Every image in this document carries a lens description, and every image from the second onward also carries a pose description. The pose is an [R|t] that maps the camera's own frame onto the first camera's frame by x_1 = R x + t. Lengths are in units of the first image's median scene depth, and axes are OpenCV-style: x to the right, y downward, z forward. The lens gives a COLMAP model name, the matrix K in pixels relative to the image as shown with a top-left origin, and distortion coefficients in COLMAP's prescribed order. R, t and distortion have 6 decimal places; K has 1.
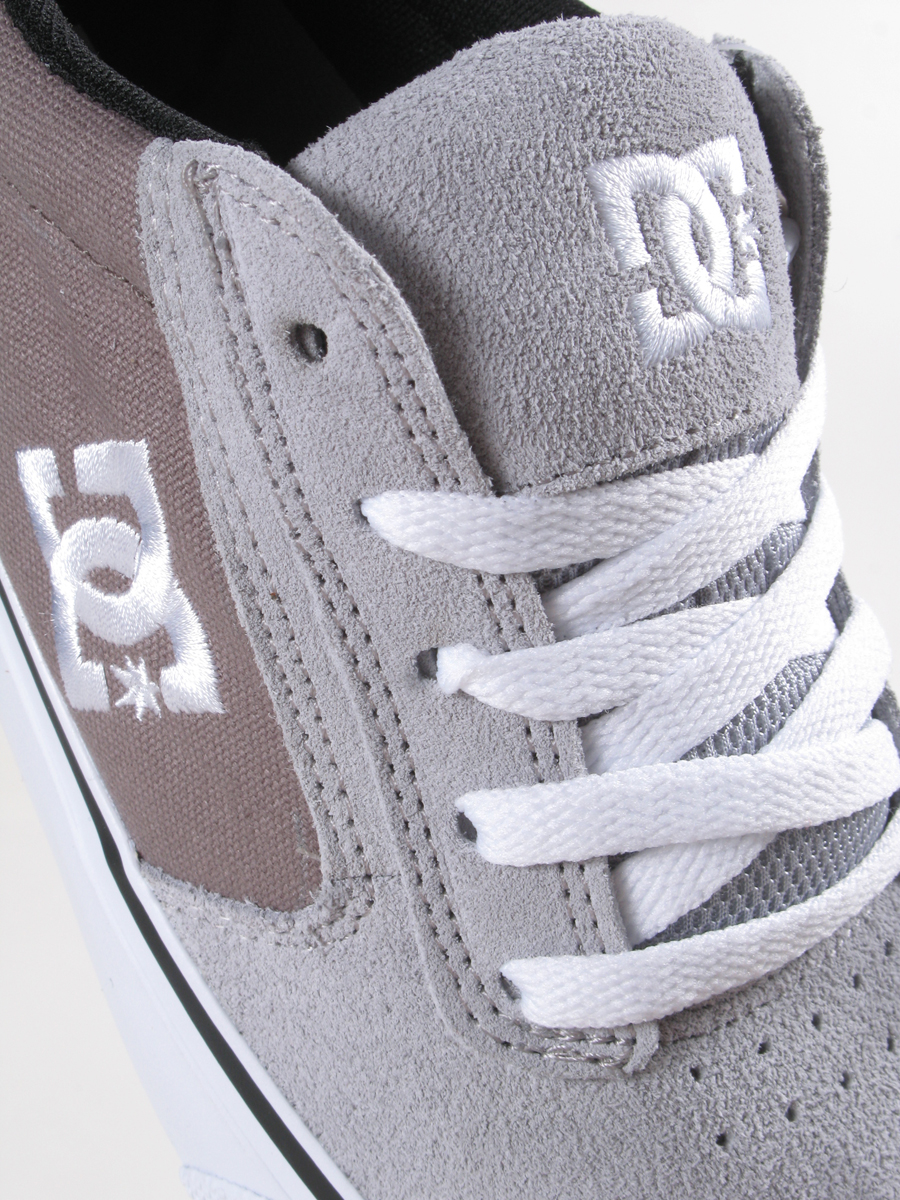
lens RADIAL K [[2113.9, 0, 450.0], [0, 2113.9, 600.0], [0, 0, 1]] dist [-0.026115, -0.117093]
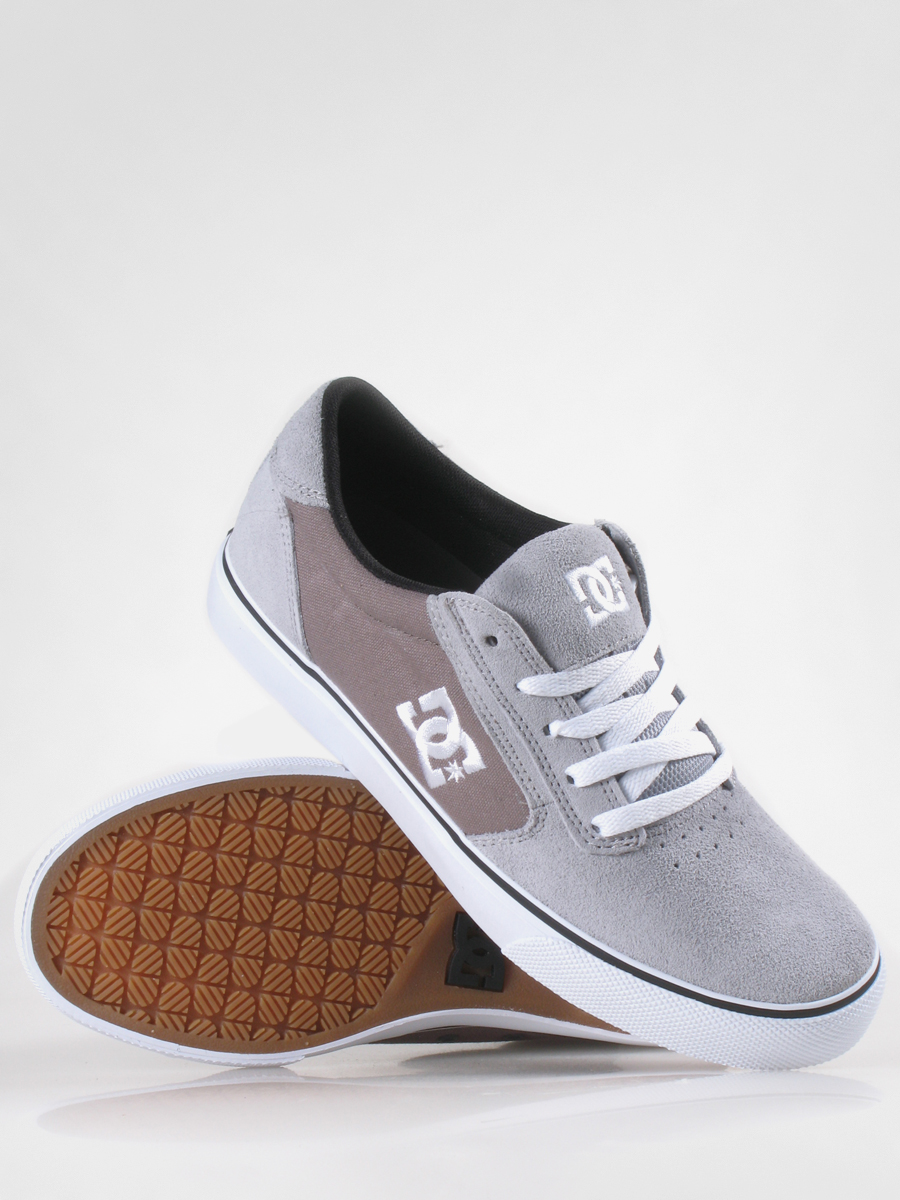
lens RADIAL K [[2861.6, 0, 450.0], [0, 2861.6, 600.0], [0, 0, 1]] dist [1.261125, 0.046319]
pose [[0.975309, -0.220555, 0.011340, -0.157362], [0.218318, 0.955122, -0.200199, 0.673016], [0.033324, 0.197732, 0.979690, -3.291493]]
